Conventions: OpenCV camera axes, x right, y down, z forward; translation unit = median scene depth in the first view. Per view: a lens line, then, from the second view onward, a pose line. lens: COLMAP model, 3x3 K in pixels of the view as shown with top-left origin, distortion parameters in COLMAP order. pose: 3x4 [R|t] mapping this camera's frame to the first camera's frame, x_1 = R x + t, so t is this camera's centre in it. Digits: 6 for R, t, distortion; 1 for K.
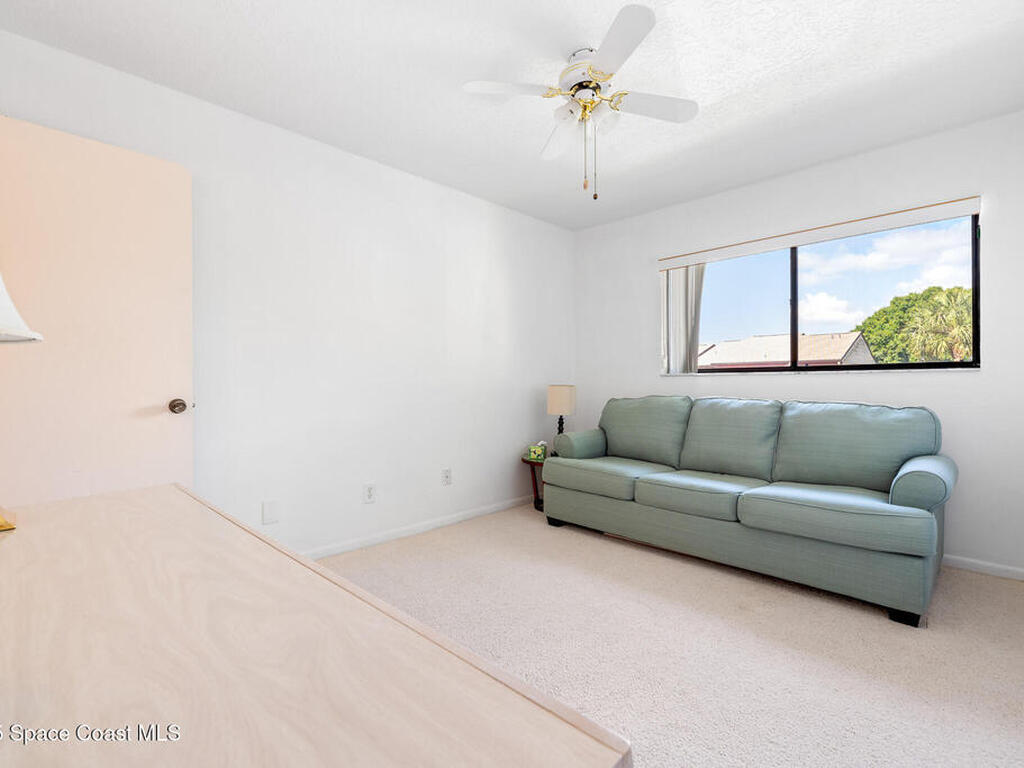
lens RADIAL K [[499.2, 0, 517.0], [0, 499.2, 382.2], [0, 0, 1]] dist [-0.000666, -0.000108]
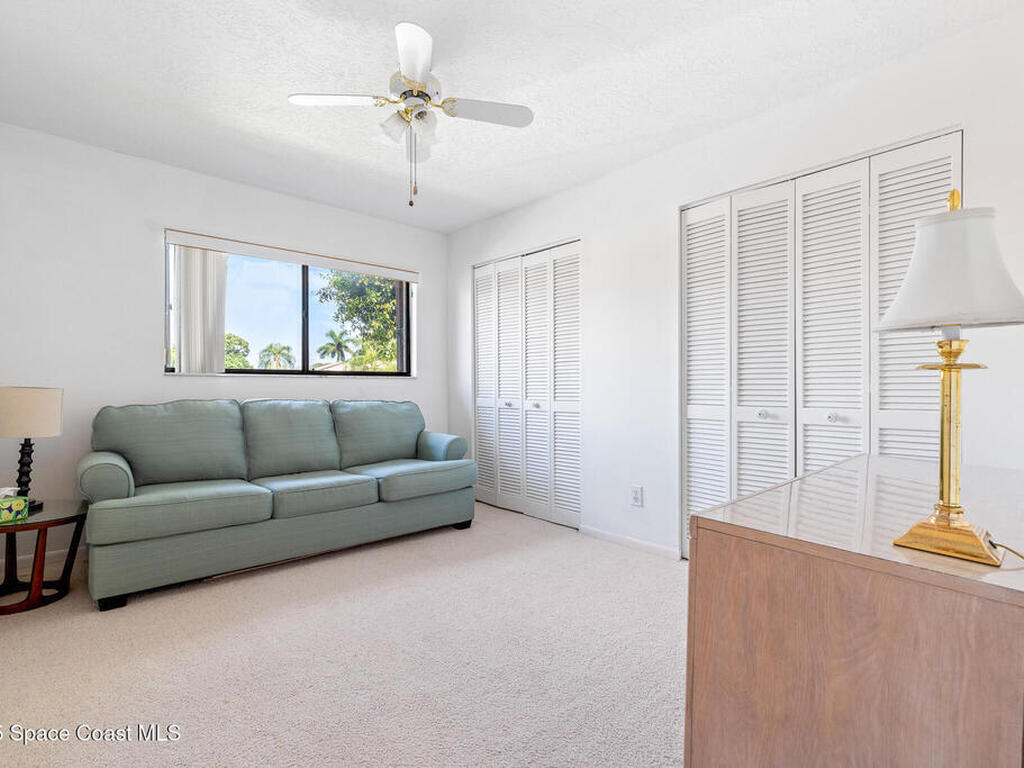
lens RADIAL K [[499.2, 0, 517.0], [0, 499.2, 382.2], [0, 0, 1]] dist [-0.000666, -0.000108]
pose [[0.025578, 0.013330, 0.999584, -0.576847], [-0.003387, 0.999907, -0.013248, 0.008284], [-0.999667, -0.003046, 0.025620, 0.501244]]
